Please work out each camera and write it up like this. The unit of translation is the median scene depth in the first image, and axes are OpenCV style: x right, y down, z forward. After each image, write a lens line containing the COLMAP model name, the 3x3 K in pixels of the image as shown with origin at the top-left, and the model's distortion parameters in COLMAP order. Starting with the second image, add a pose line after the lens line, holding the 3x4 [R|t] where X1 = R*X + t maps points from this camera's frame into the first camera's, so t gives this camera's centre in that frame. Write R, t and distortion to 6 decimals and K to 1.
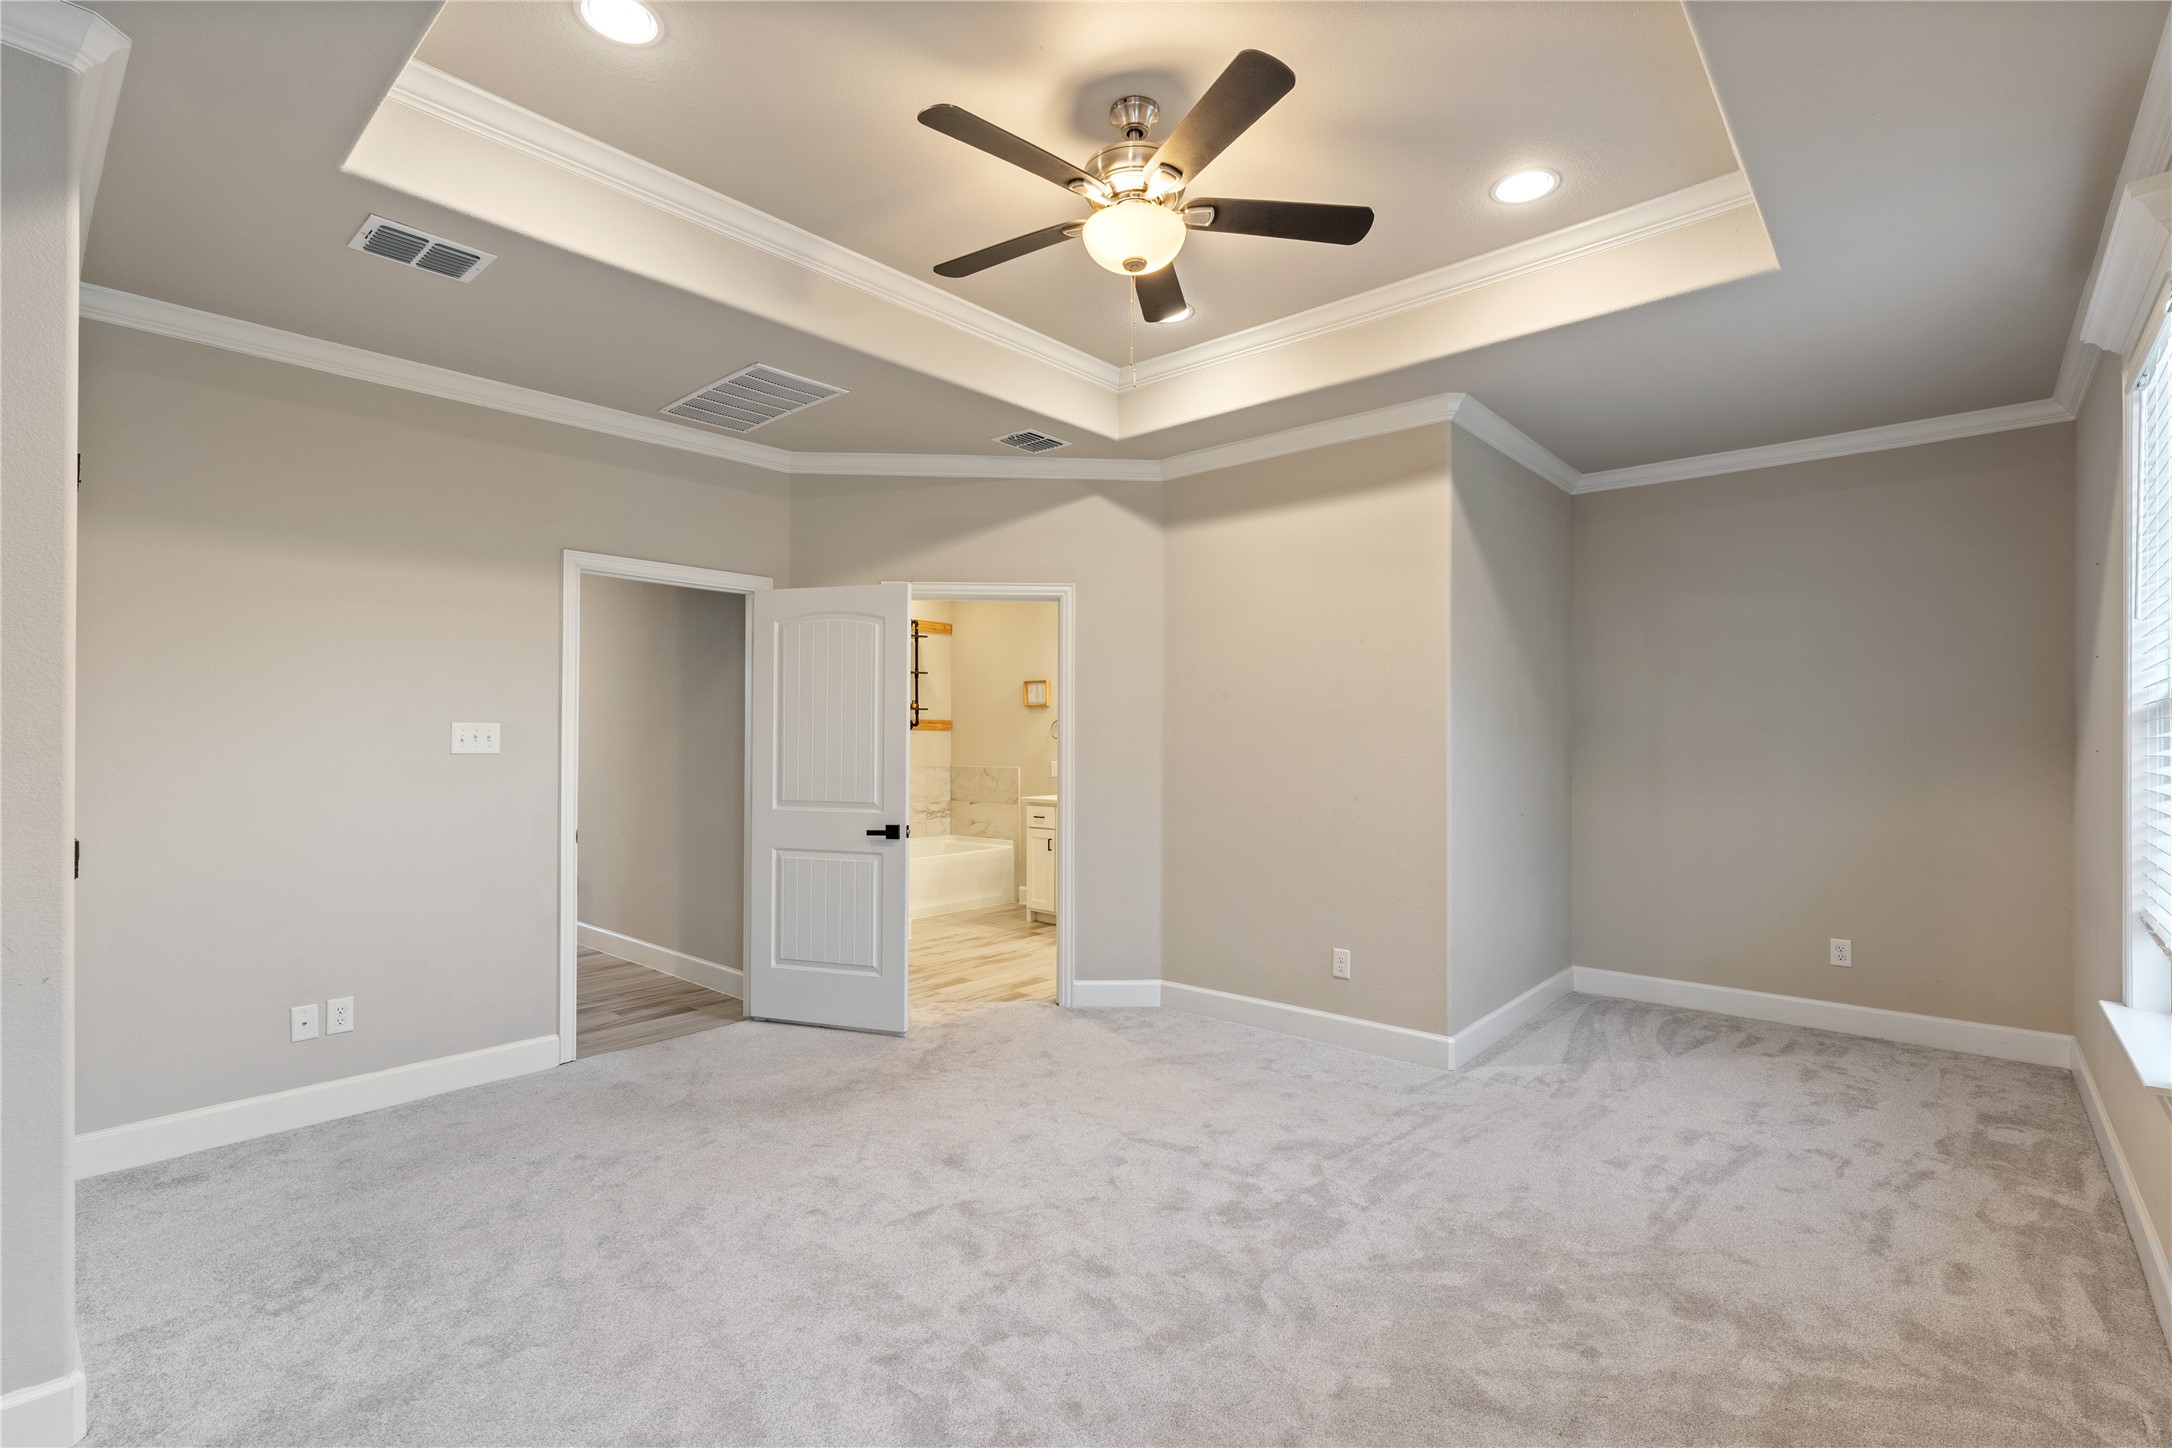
lens RADIAL K [[1002.6, 0, 1085.3], [0, 1002.6, 733.7], [0, 0, 1]] dist [-0.009276, 0.003008]
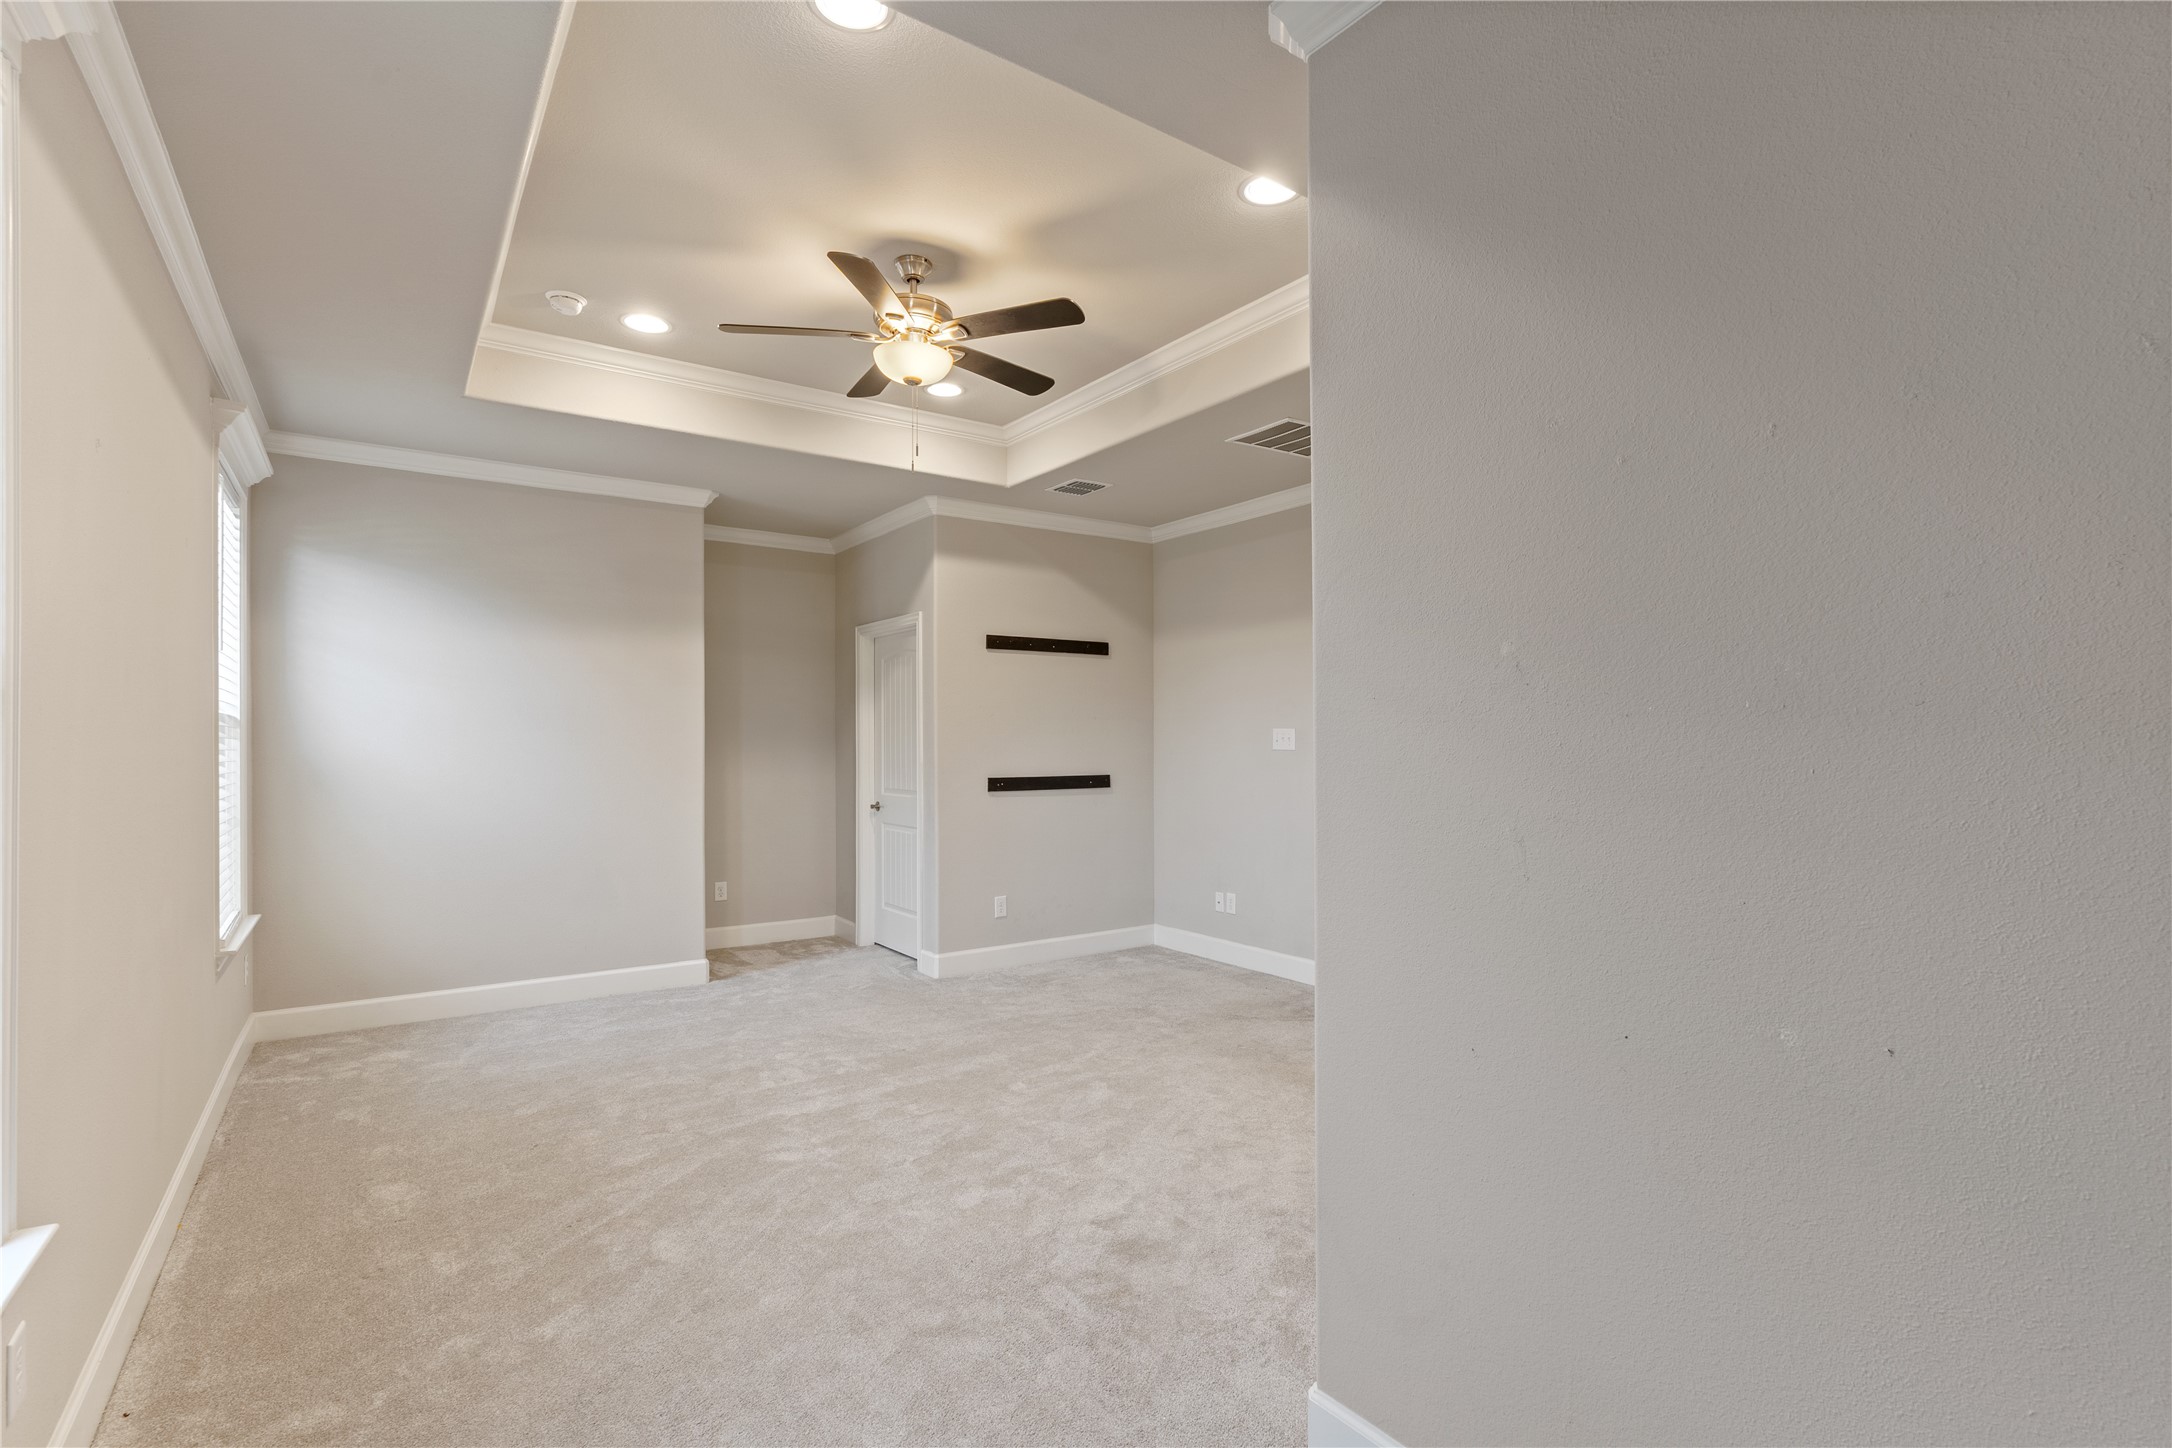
lens RADIAL K [[1002.6, 0, 1086.7], [0, 1002.6, 731.2], [0, 0, 1]] dist [-0.009276, 0.003008]
pose [[-0.235872, -0.007222, -0.971757, 0.975304], [0.008635, 0.999917, -0.009527, 0.004586], [0.971746, -0.010638, -0.235790, 1.177557]]
